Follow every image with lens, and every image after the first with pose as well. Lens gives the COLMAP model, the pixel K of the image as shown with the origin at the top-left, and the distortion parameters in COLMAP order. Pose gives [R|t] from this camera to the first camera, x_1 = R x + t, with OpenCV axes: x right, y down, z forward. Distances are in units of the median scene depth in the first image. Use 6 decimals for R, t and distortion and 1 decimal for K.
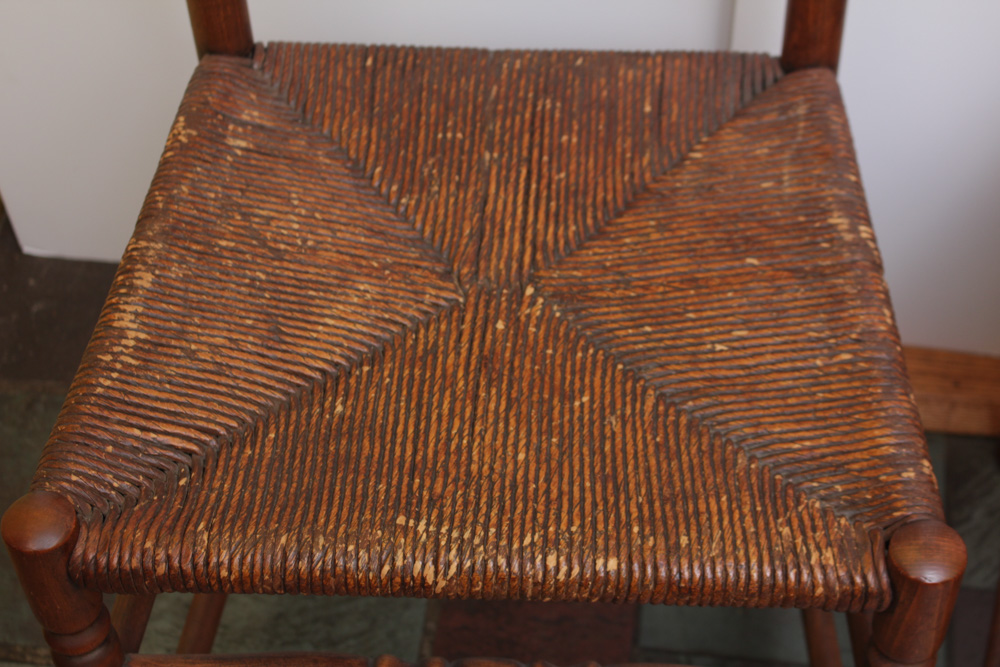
lens RADIAL K [[1891.9, 0, 500.0], [0, 1891.9, 333.5], [0, 0, 1]] dist [-0.021380, 0.188016]
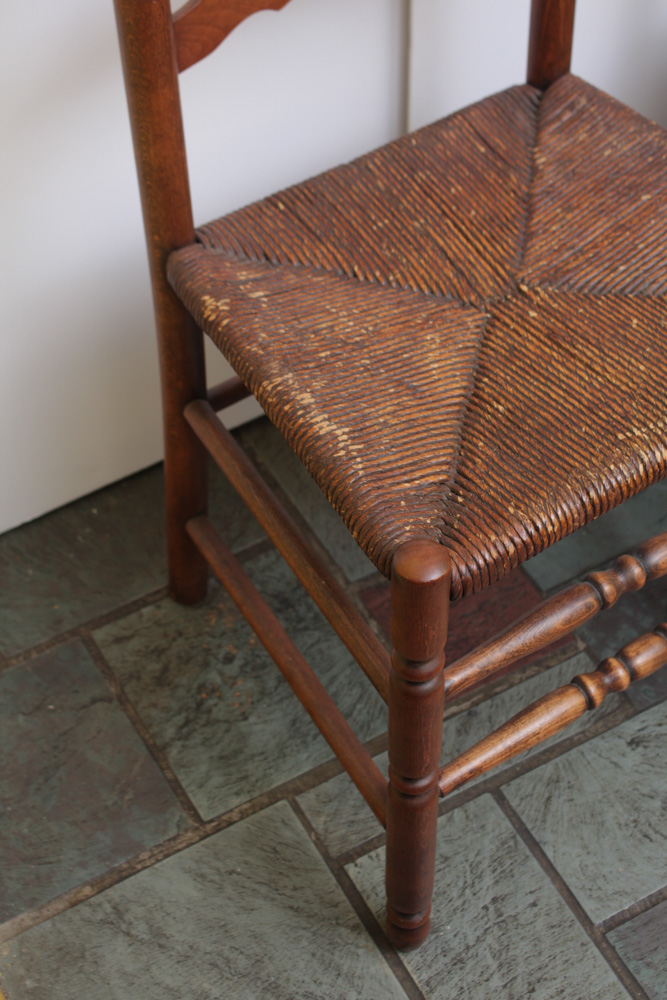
lens RADIAL K [[1833.1, 0, 359.7], [0, 1833.1, 500.2], [0, 0, 1]] dist [-0.017623, -0.086207]
pose [[0.777899, -0.455973, 0.432391, -0.697807], [0.479812, 0.875327, 0.059853, -0.024999], [-0.405775, 0.160907, 0.899698, -0.071598]]
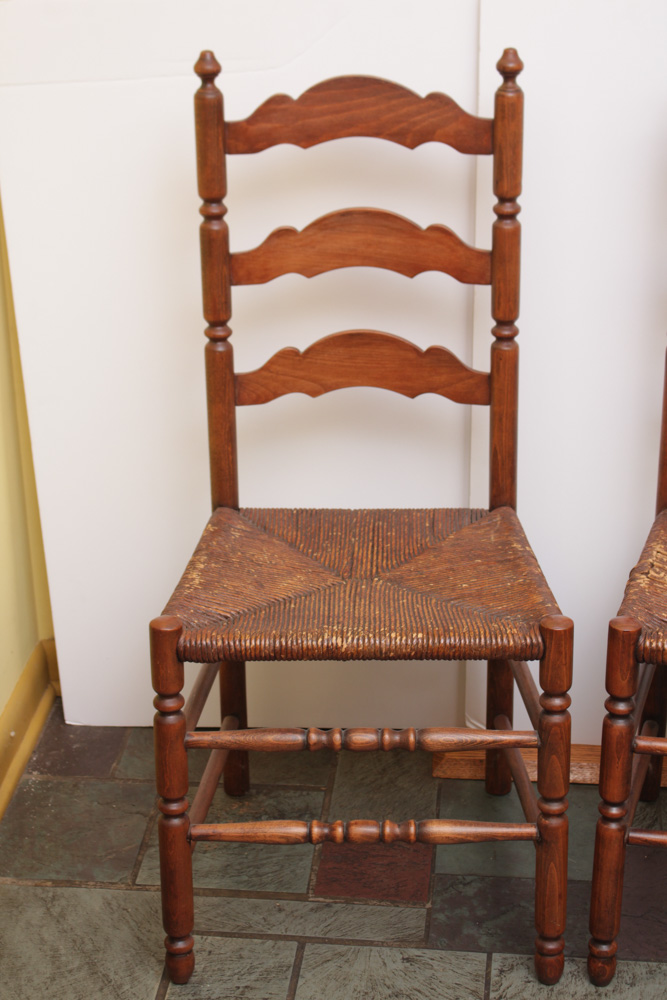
lens RADIAL K [[1891.9, 0, 333.5], [0, 1891.9, 500.0], [0, 0, 1]] dist [-0.021380, 0.188016]
pose [[0.999402, 0.000110, 0.034592, -0.108817], [0.016461, 0.877995, -0.478387, 0.940393], [-0.030424, 0.478670, 0.877468, -0.943746]]
